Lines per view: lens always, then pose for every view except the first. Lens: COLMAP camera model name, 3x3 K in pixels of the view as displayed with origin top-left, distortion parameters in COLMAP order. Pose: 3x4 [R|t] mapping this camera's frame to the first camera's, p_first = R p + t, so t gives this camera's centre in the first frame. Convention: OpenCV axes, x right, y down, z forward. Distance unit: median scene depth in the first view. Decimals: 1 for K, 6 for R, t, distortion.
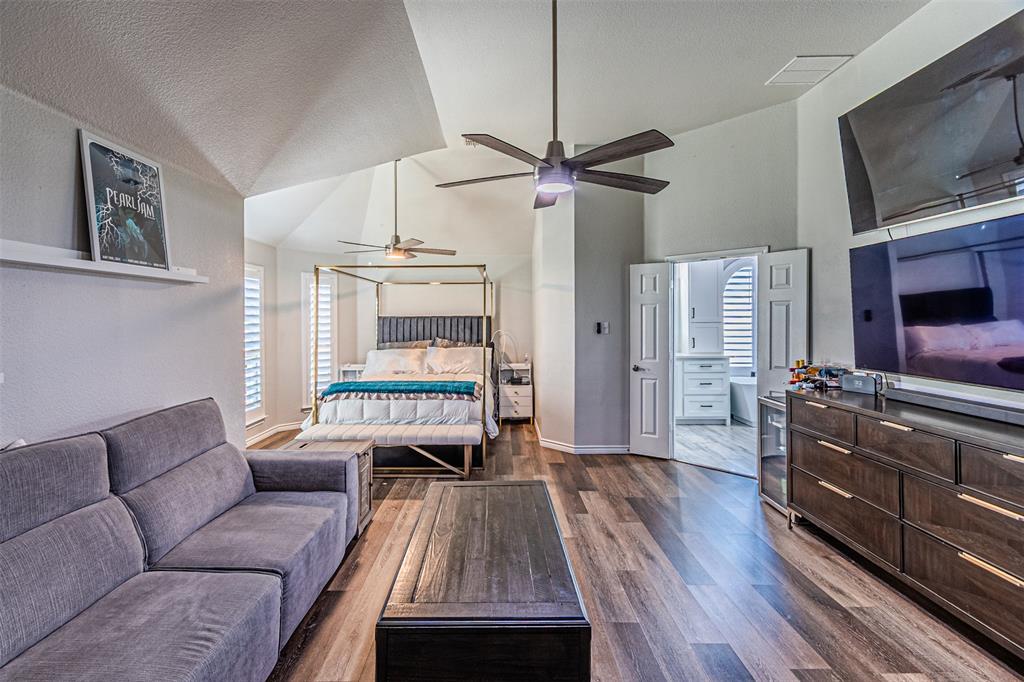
lens RADIAL K [[455.4, 0, 513.7], [0, 455.4, 317.3], [0, 0, 1]] dist [0.008510, -0.002393]
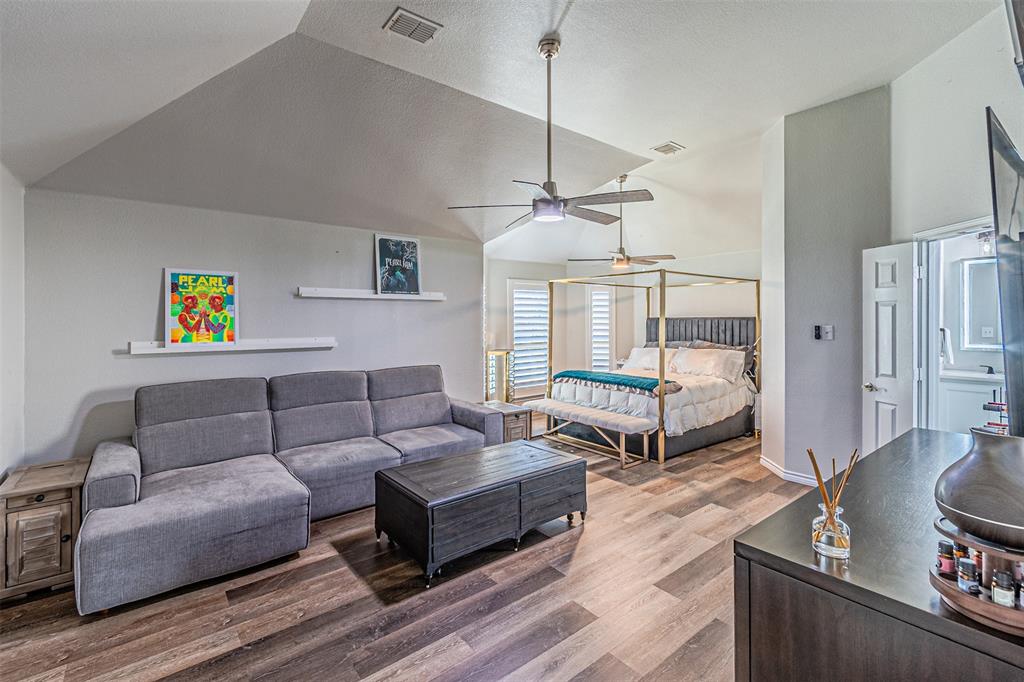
lens RADIAL K [[455.4, 0, 499.9], [0, 455.4, 320.2], [0, 0, 1]] dist [0.008510, -0.002393]
pose [[0.614168, 0.003661, -0.789167, 0.532857], [0.002611, 0.999974, 0.006671, -0.005947], [0.789171, -0.006158, 0.614142, 0.061884]]
